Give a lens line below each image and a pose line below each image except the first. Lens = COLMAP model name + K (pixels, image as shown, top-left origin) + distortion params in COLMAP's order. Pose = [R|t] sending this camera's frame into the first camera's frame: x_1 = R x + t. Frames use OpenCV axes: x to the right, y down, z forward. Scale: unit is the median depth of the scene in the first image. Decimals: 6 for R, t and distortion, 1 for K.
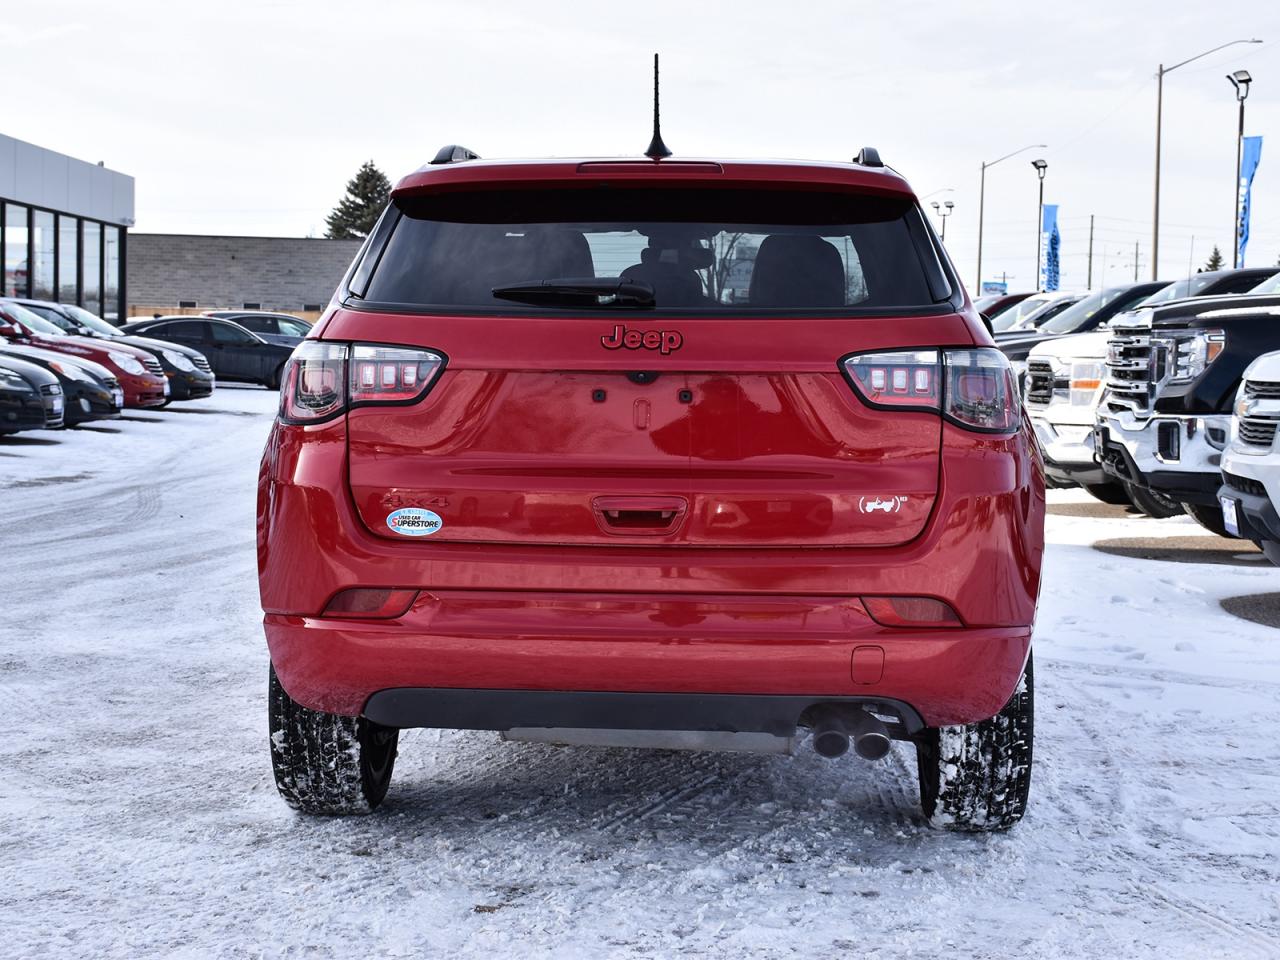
lens RADIAL K [[2166.4, 0, 640.0], [0, 2166.4, 480.0], [0, 0, 1]] dist [-0.004310, -0.119411]
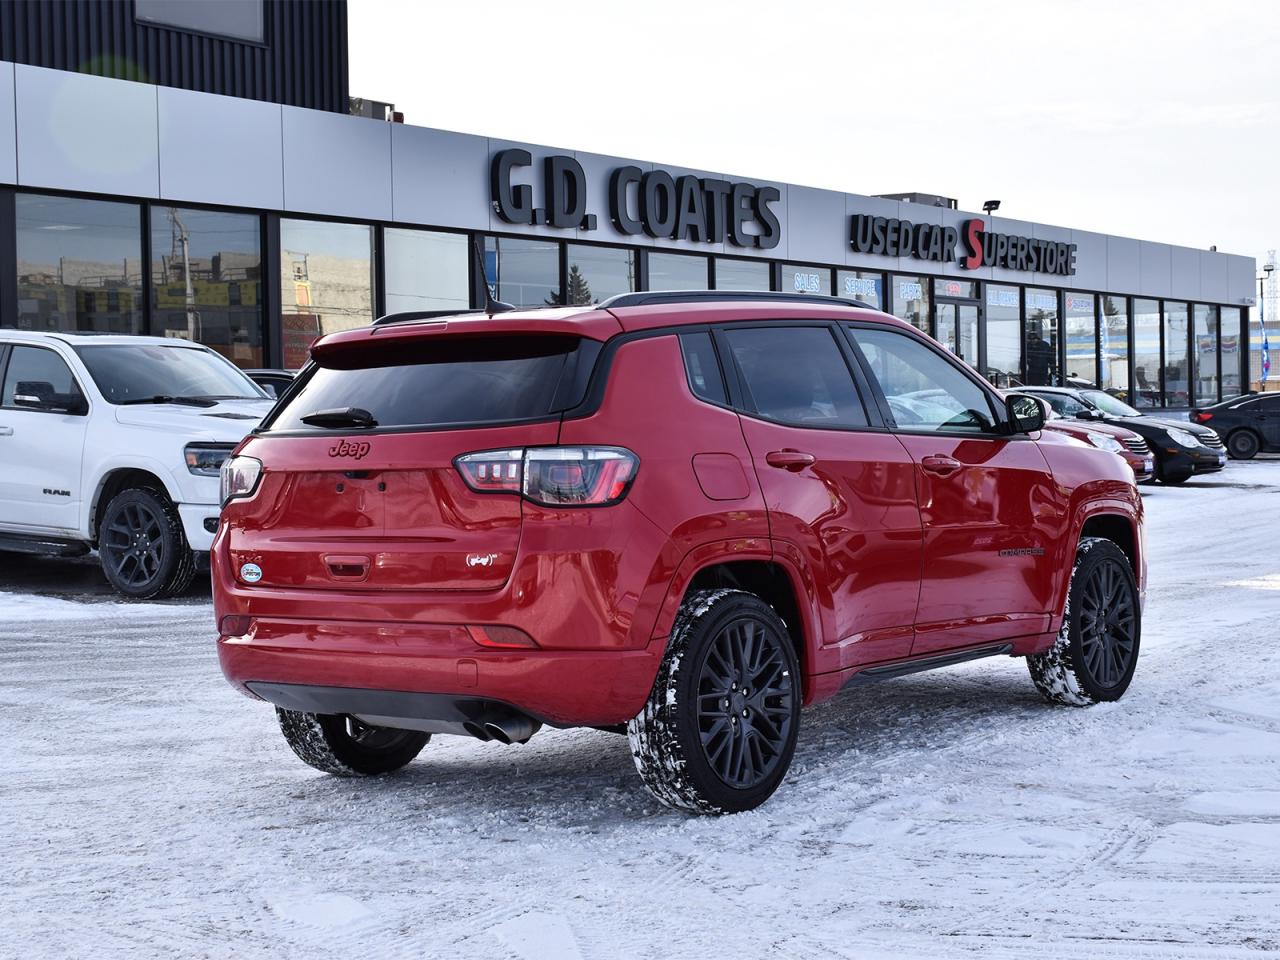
lens RADIAL K [[2166.4, 0, 640.0], [0, 2166.4, 480.0], [0, 0, 1]] dist [-0.004310, -0.119411]
pose [[0.823220, -0.024261, -0.567204, 0.903735], [0.004927, 0.999354, -0.035595, 0.009049], [0.567701, 0.026508, 0.822808, -0.094516]]
